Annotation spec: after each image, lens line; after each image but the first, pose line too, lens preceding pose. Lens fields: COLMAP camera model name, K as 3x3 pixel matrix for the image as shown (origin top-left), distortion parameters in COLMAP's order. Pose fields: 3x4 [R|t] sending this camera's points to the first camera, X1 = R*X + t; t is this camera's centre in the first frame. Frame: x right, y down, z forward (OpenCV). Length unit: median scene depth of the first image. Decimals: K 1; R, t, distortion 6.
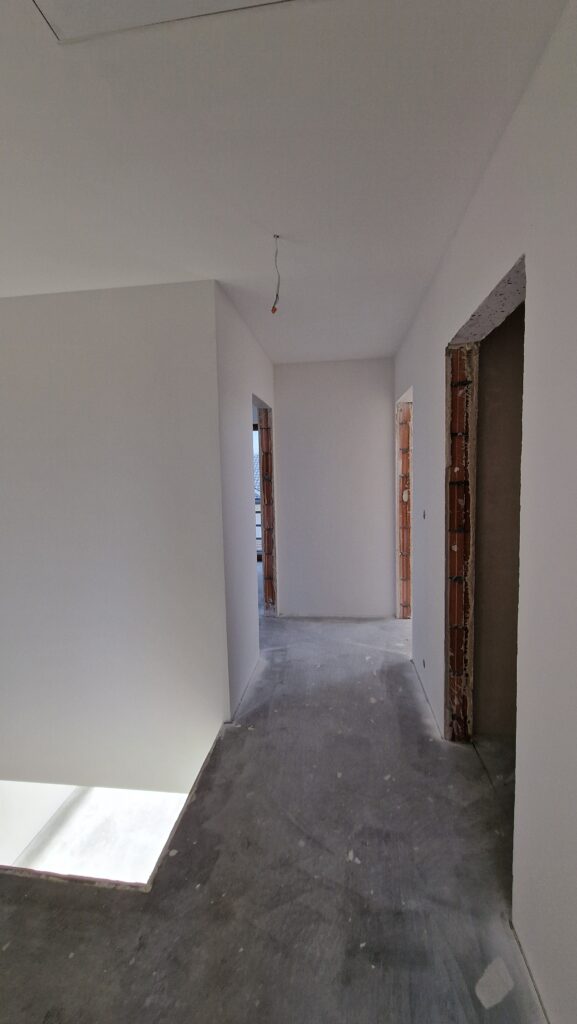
lens RADIAL K [[420.0, 0, 283.2], [0, 420.0, 499.3], [0, 0, 1]] dist [-0.003826, -0.001967]
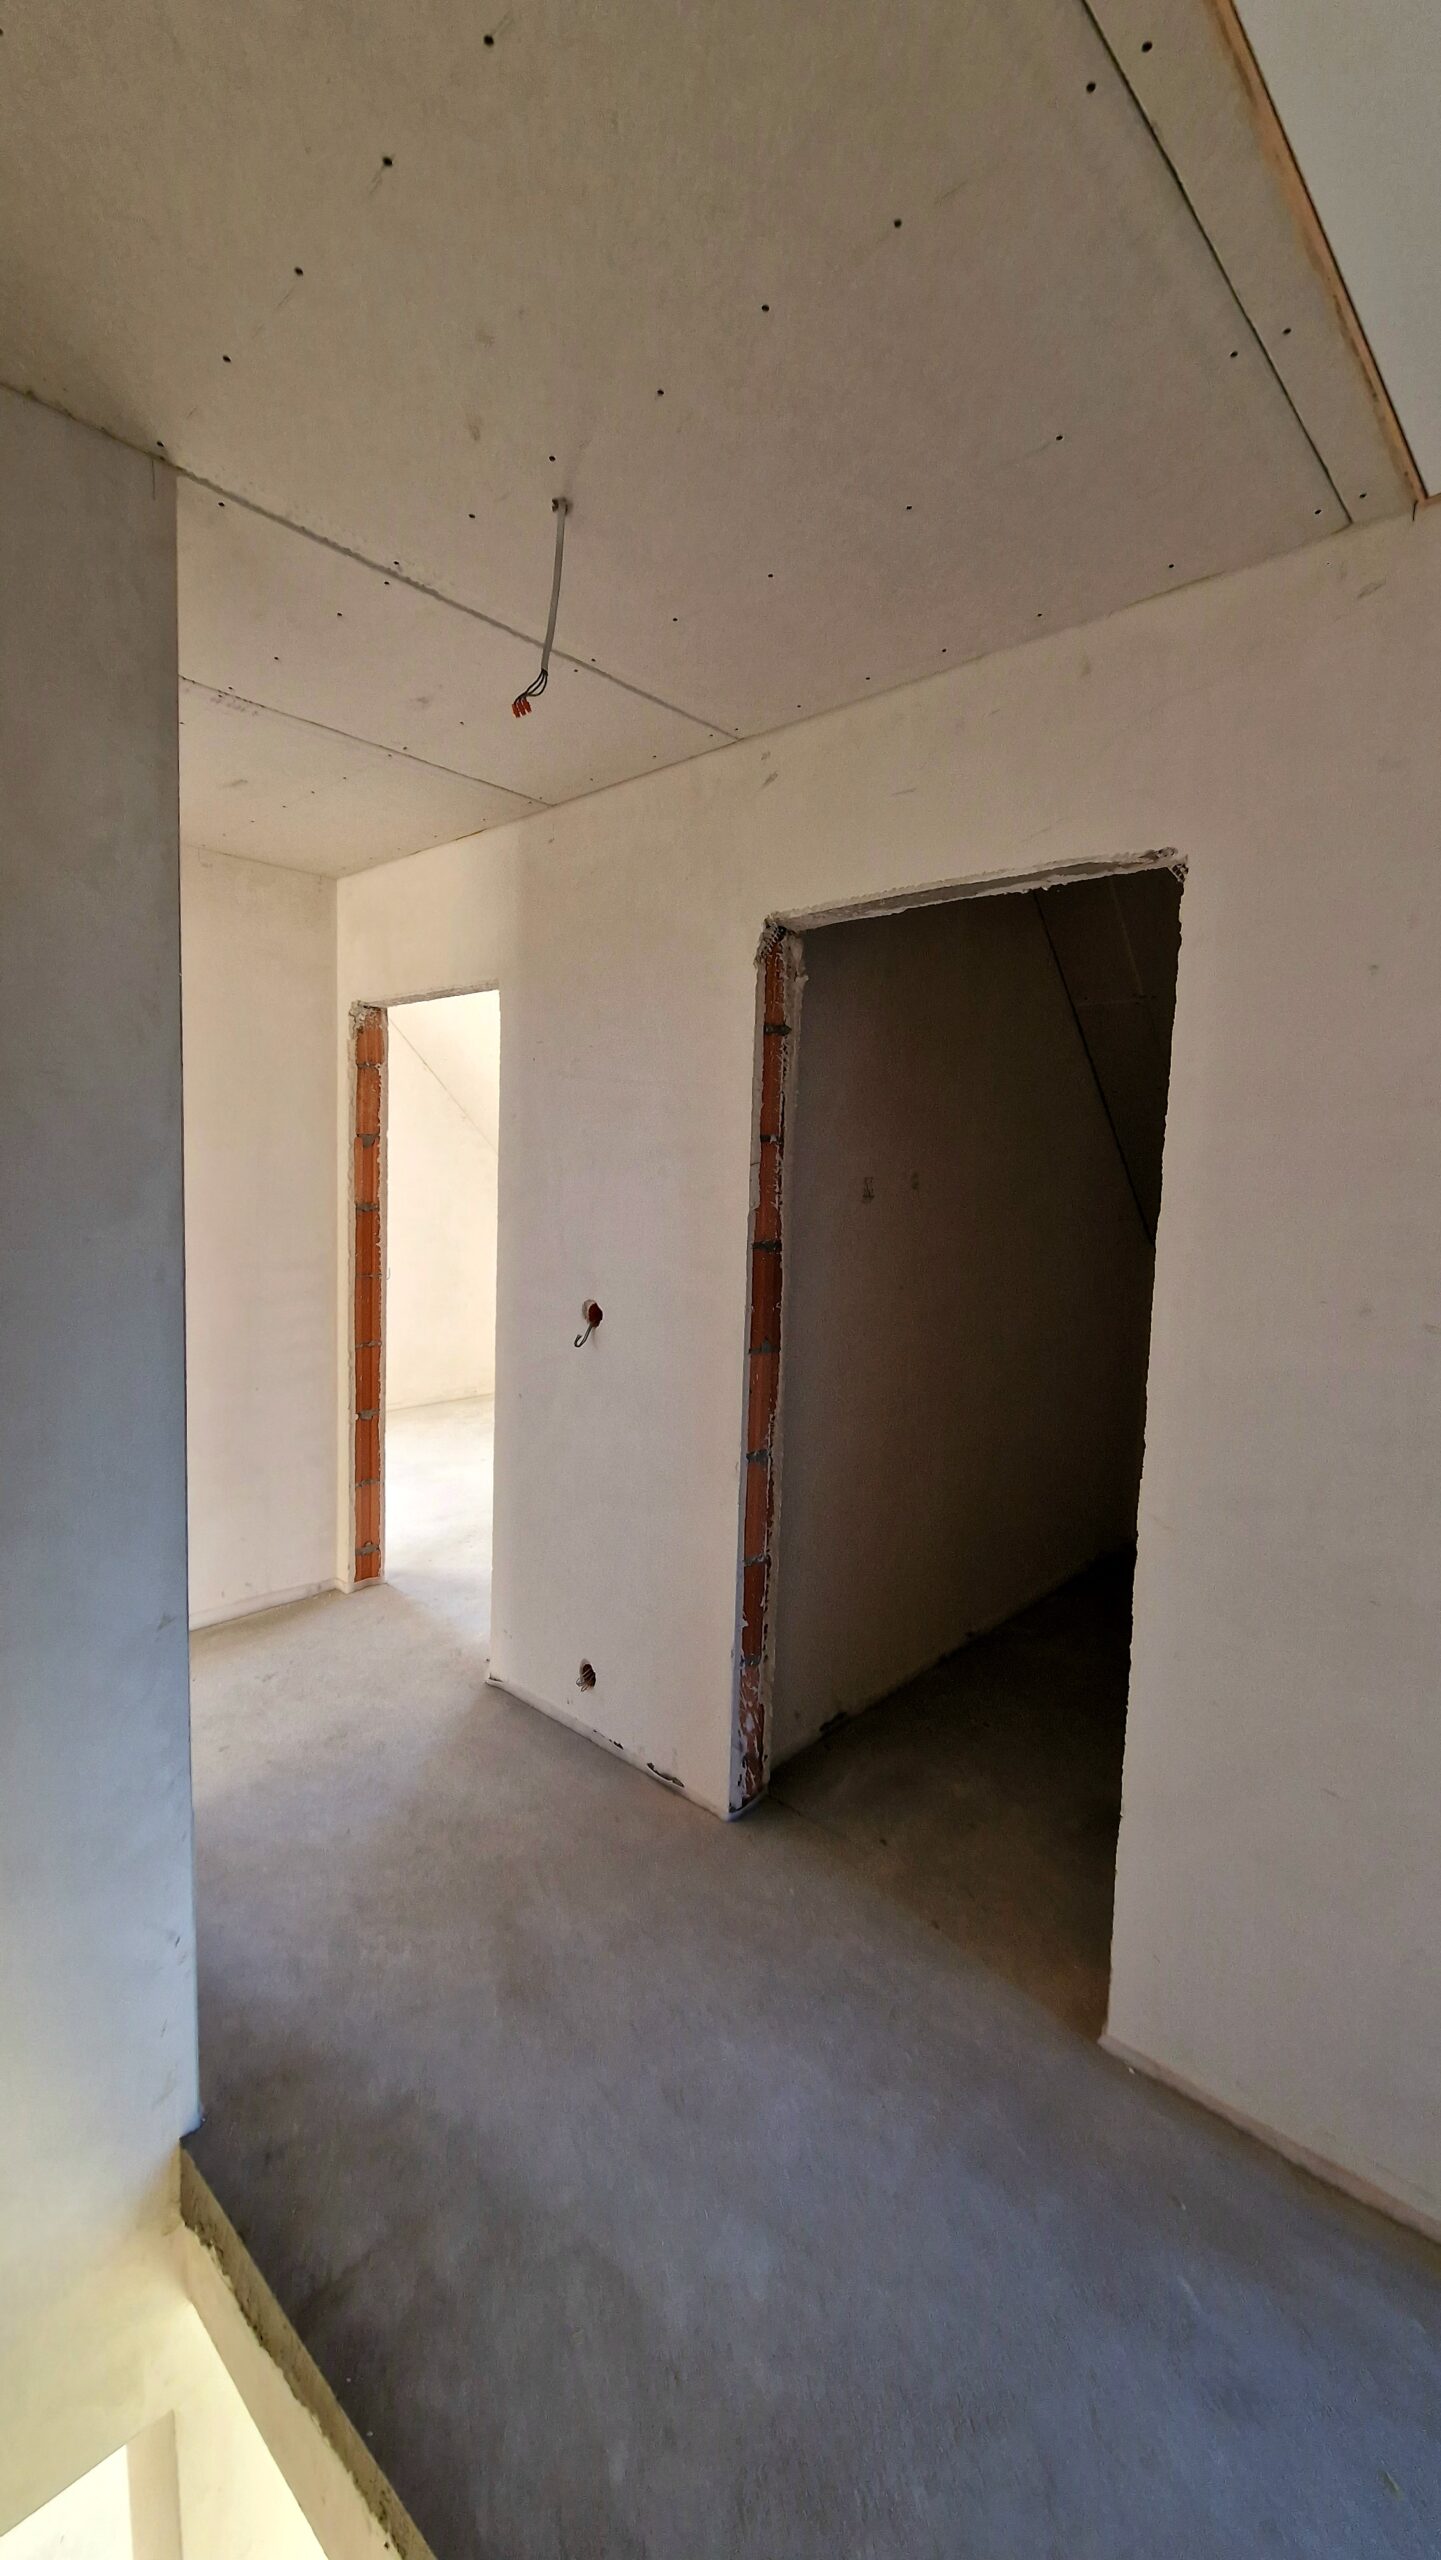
lens RADIAL K [[1049.9, 0, 734.8], [0, 1049.9, 1255.9], [0, 0, 1]] dist [0.007413, -0.007618]
pose [[0.571361, -0.020398, 0.820445, -0.523081], [0.012055, 0.999792, 0.016461, -0.045168], [-0.820610, 0.000485, 0.571488, 0.361422]]
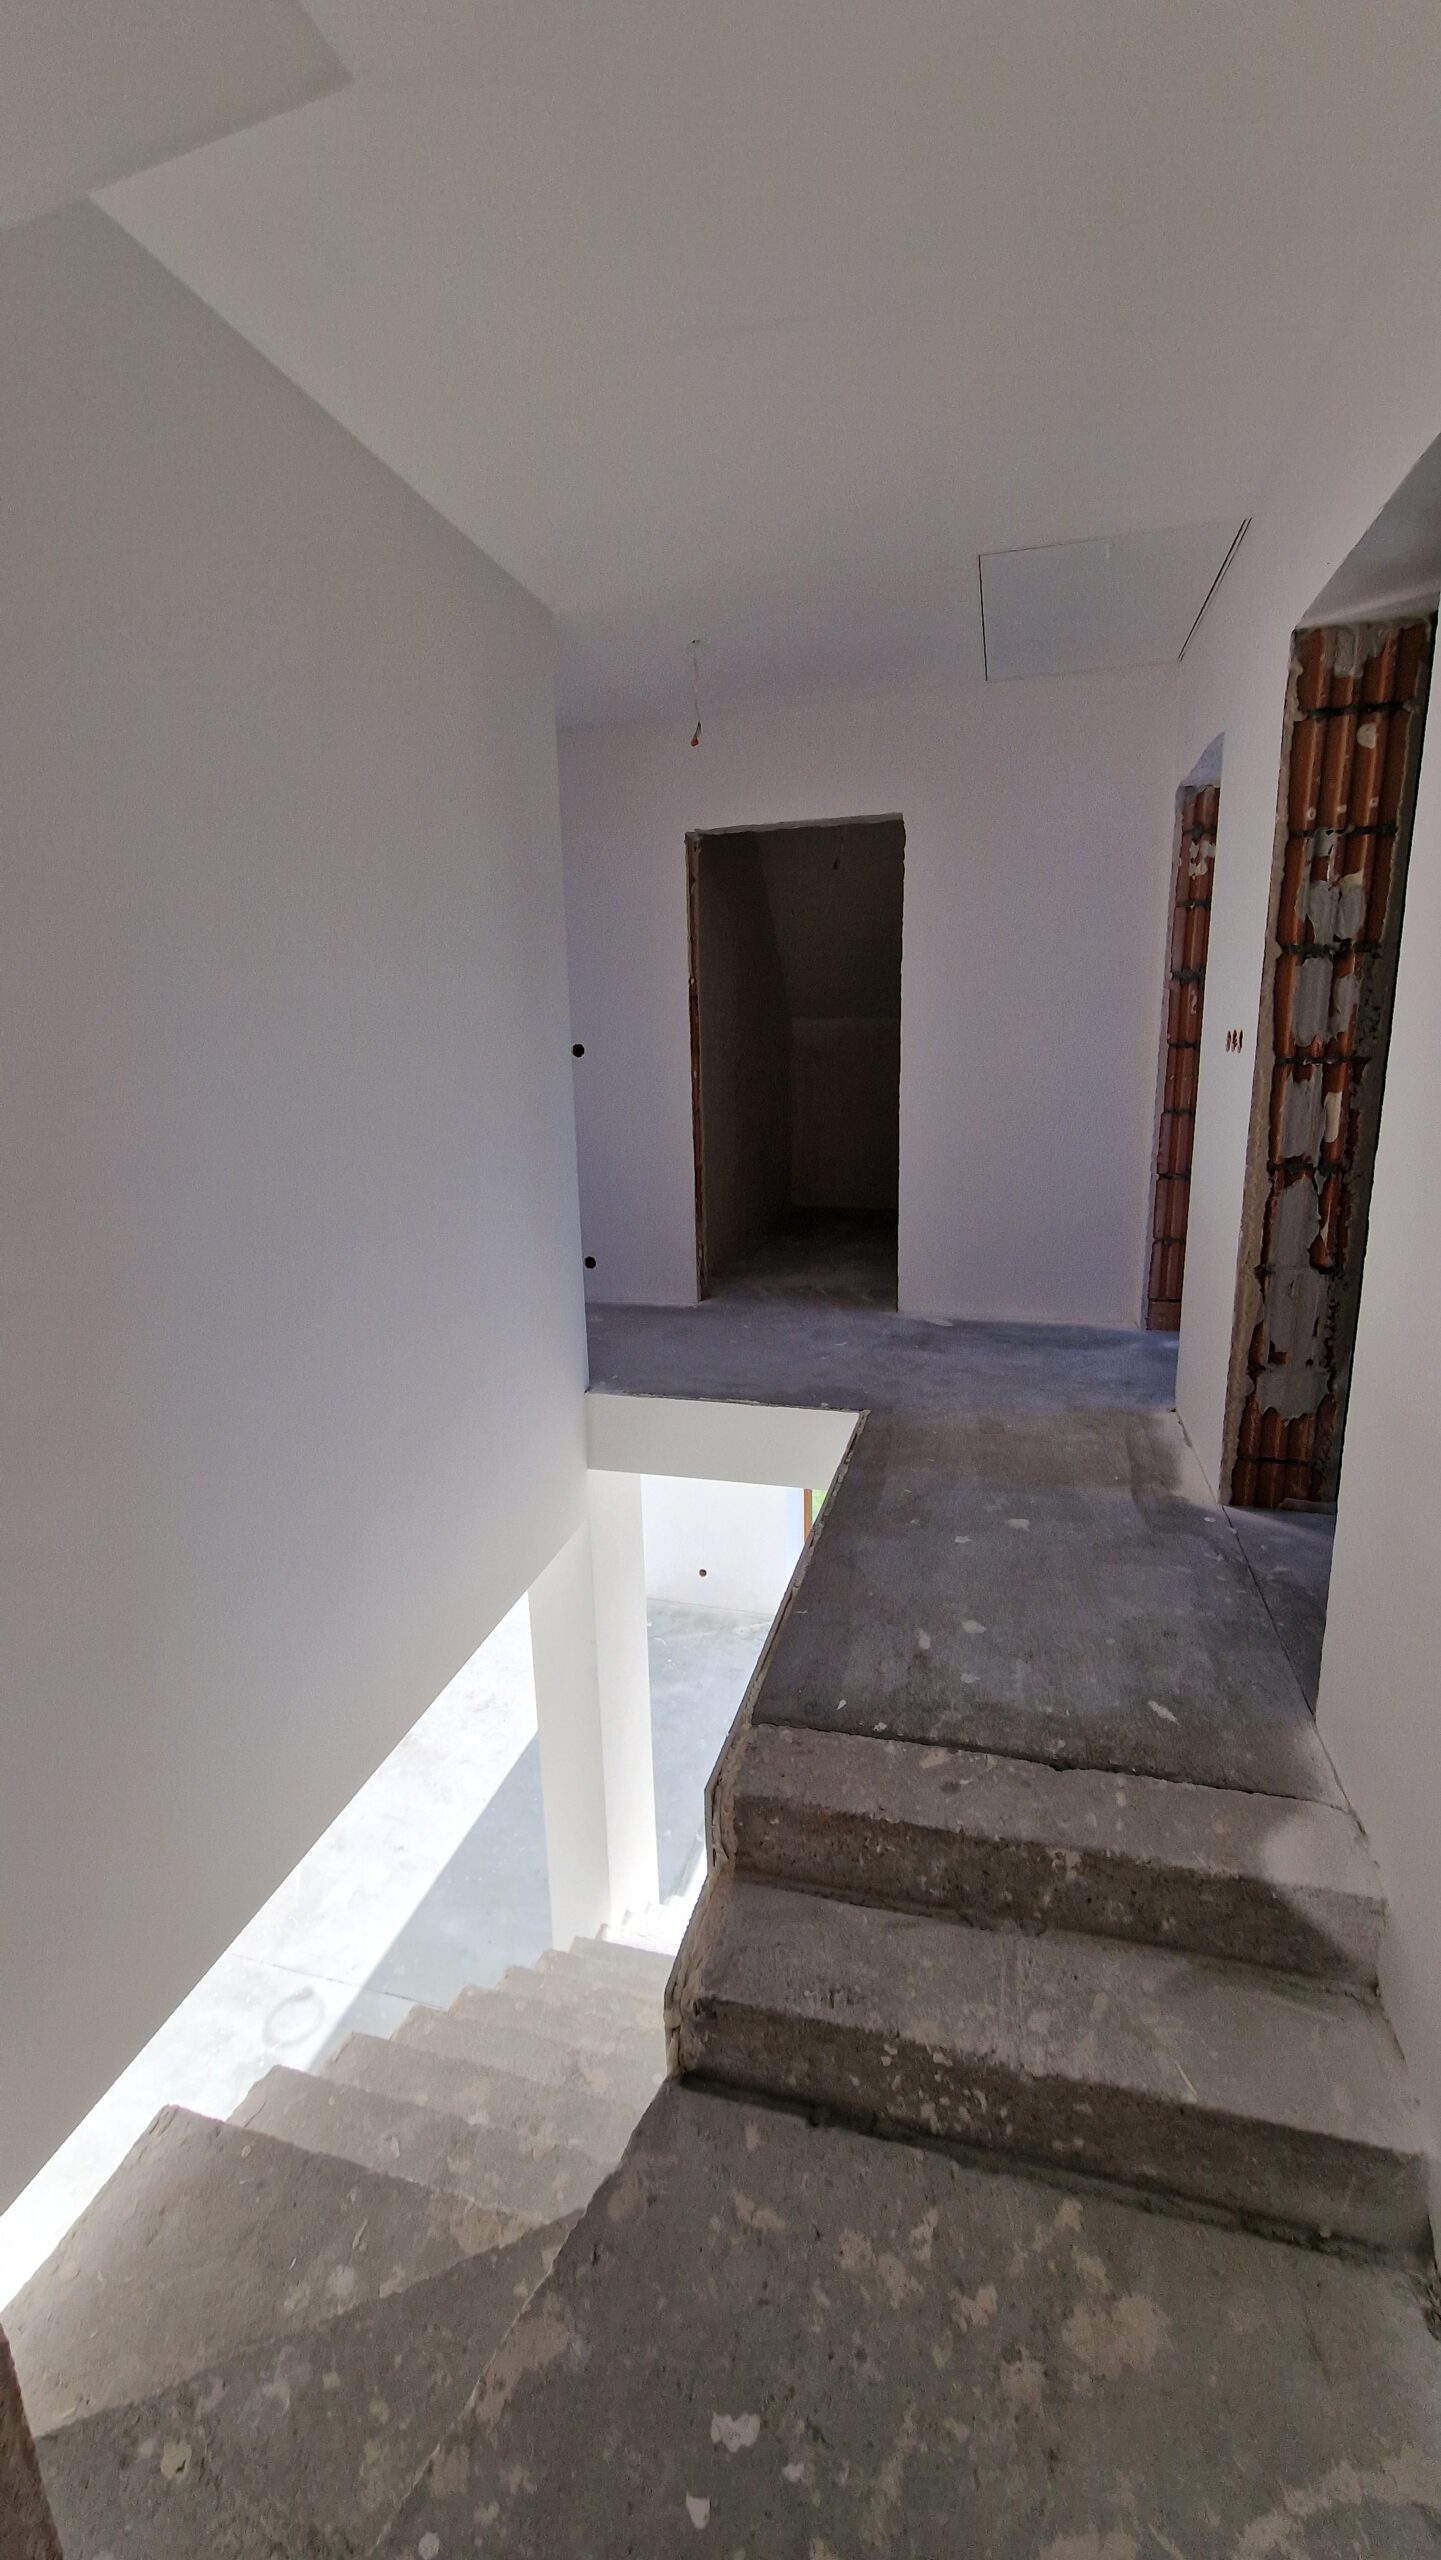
lens RADIAL K [[1049.9, 0, 716.5], [0, 1049.9, 1255.6], [0, 0, 1]] dist [0.007413, -0.007618]
pose [[0.135599, -0.188532, 0.972660, -1.718524], [0.087804, 0.980152, 0.177743, 0.097094], [-0.986865, 0.061301, 0.149462, 0.639131]]
